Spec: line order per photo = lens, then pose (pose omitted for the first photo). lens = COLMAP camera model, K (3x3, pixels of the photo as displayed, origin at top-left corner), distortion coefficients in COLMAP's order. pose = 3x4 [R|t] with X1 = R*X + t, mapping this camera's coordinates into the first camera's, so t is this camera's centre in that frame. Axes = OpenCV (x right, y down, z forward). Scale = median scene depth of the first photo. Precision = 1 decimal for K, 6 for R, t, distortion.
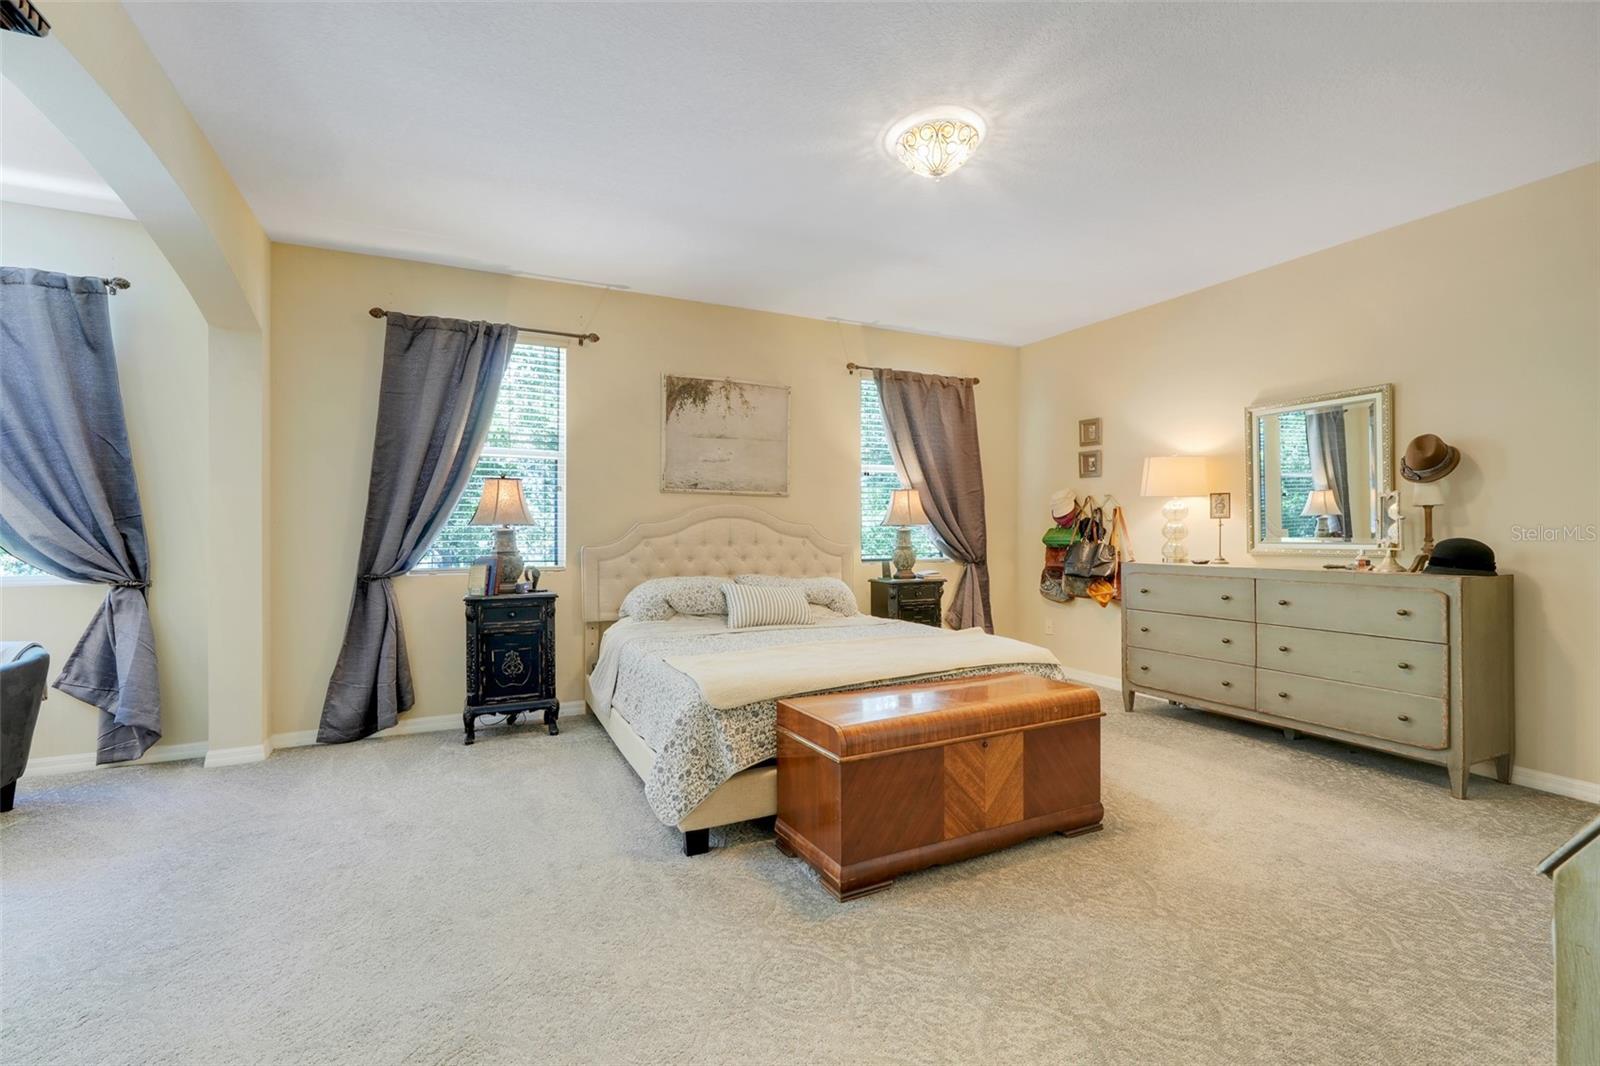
lens RADIAL K [[714.9, 0, 796.1], [0, 714.9, 526.5], [0, 0, 1]] dist [-0.001838, 0.000608]
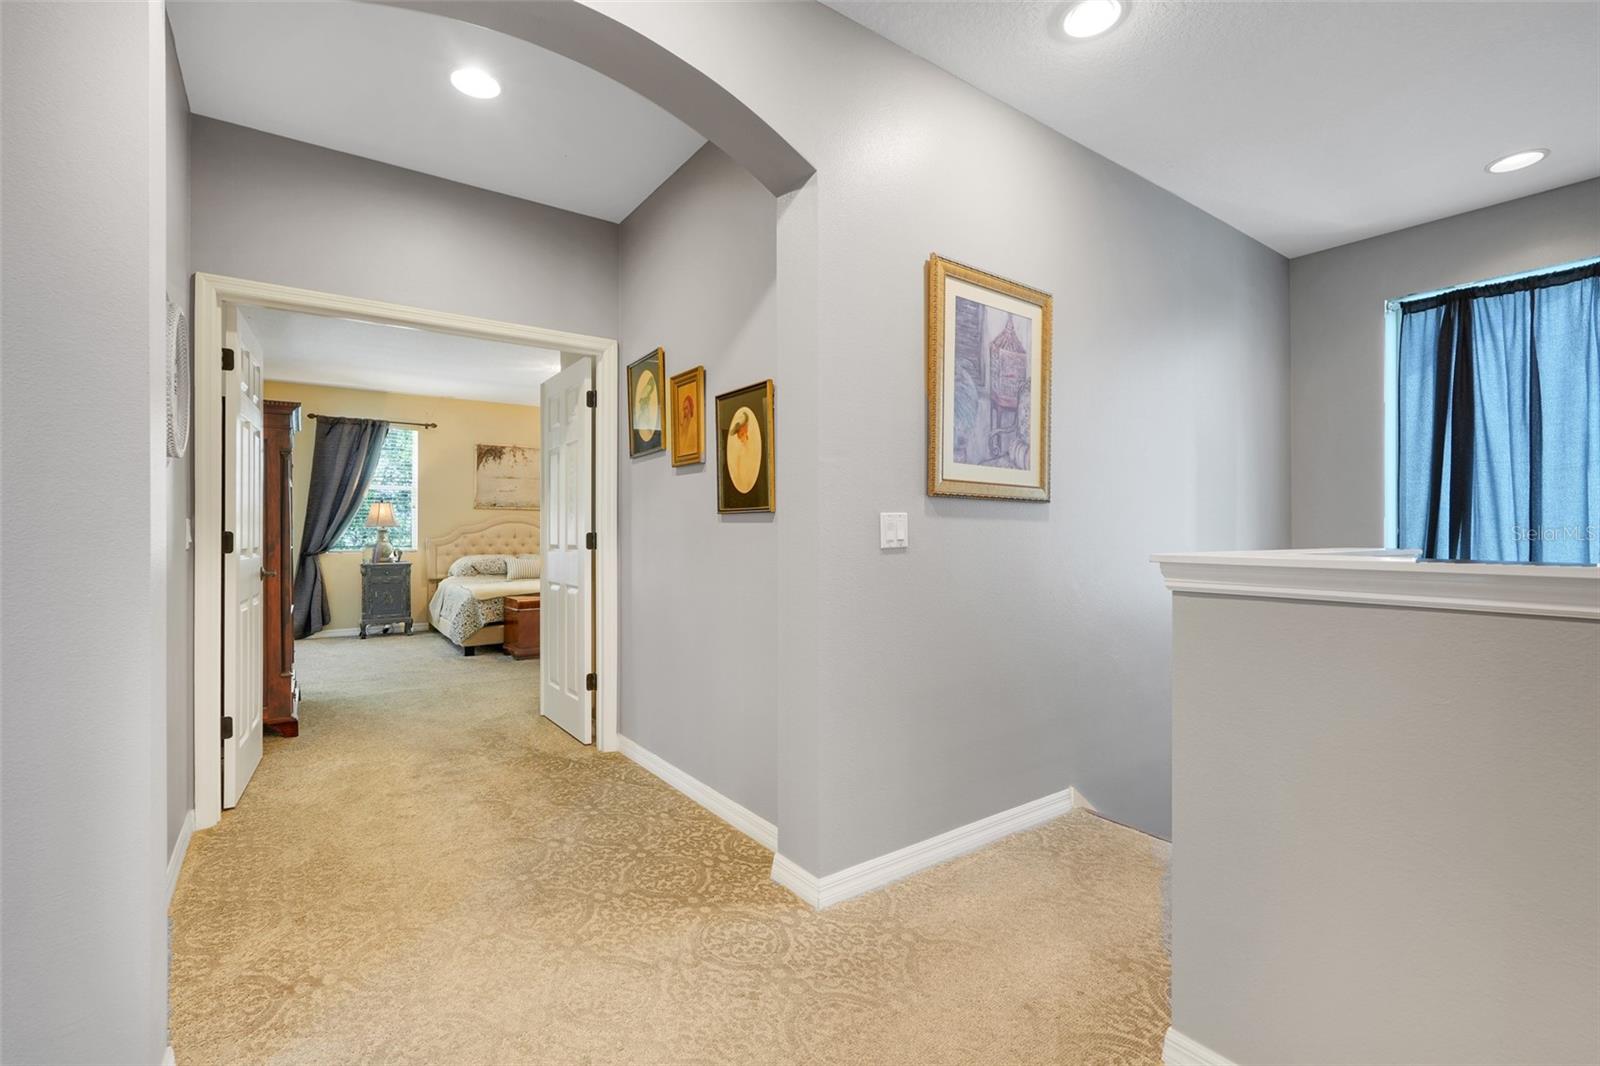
lens RADIAL K [[731.3, 0, 798.9], [0, 731.3, 524.9], [0, 0, 1]] dist [-0.002403, -0.000332]
pose [[0.987476, 0.002020, 0.157759, 0.380631], [-0.001163, 0.999984, -0.005525, 0.002526], [-0.157768, 0.005272, 0.987462, -1.097407]]
